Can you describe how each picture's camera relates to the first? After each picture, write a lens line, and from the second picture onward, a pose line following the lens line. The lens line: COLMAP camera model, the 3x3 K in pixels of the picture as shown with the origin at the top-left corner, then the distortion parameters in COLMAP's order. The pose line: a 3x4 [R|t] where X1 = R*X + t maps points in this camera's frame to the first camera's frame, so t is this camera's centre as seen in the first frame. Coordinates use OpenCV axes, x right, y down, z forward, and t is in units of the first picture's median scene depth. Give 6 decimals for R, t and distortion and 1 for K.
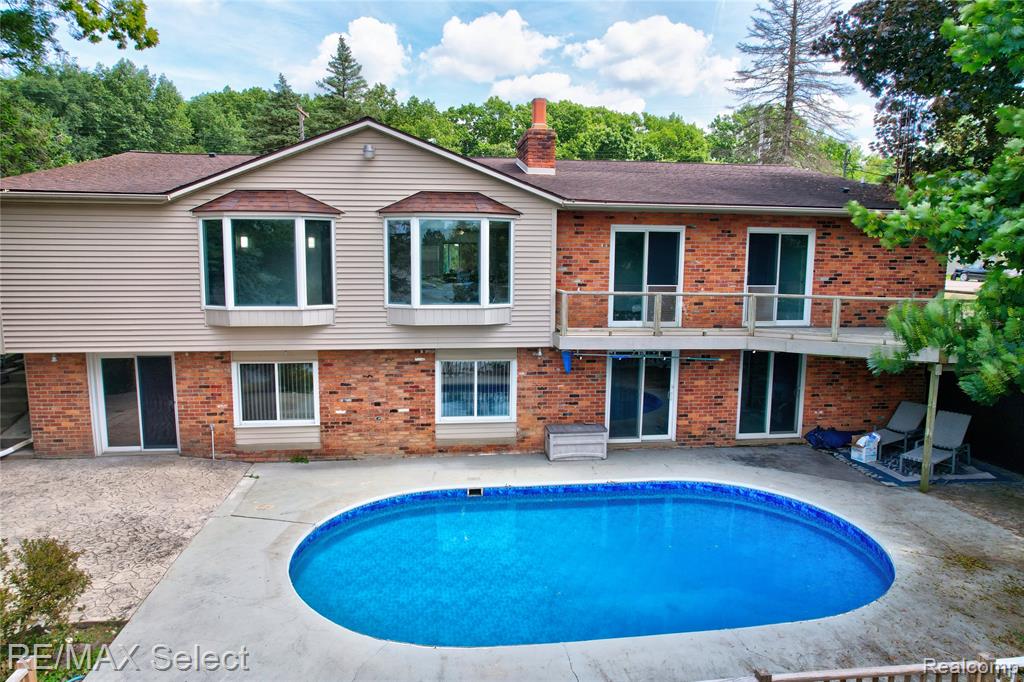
lens RADIAL K [[632.5, 0, 512.0], [0, 632.5, 341.0], [0, 0, 1]] dist [-0.066349, 0.061978]
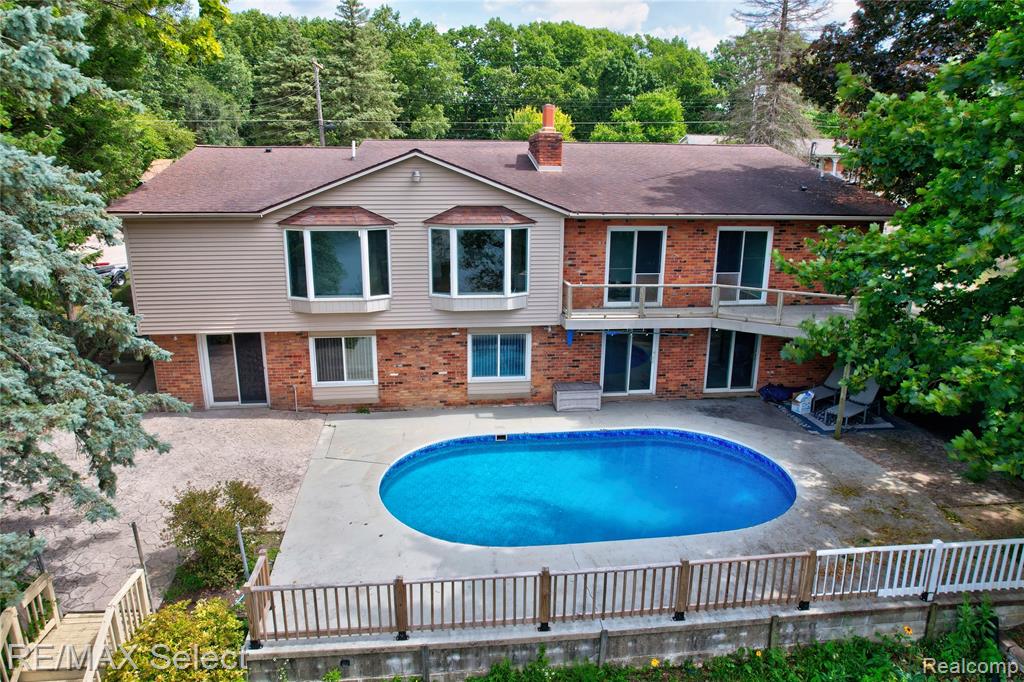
lens RADIAL K [[616.2, 0, 512.0], [0, 616.2, 341.0], [0, 0, 1]] dist [-0.035539, -0.000367]
pose [[1.000000, -0.000249, -0.000914, -0.030928], [0.000359, 0.992526, 0.122037, -0.108900], [0.000877, -0.122037, 0.992525, -0.238749]]
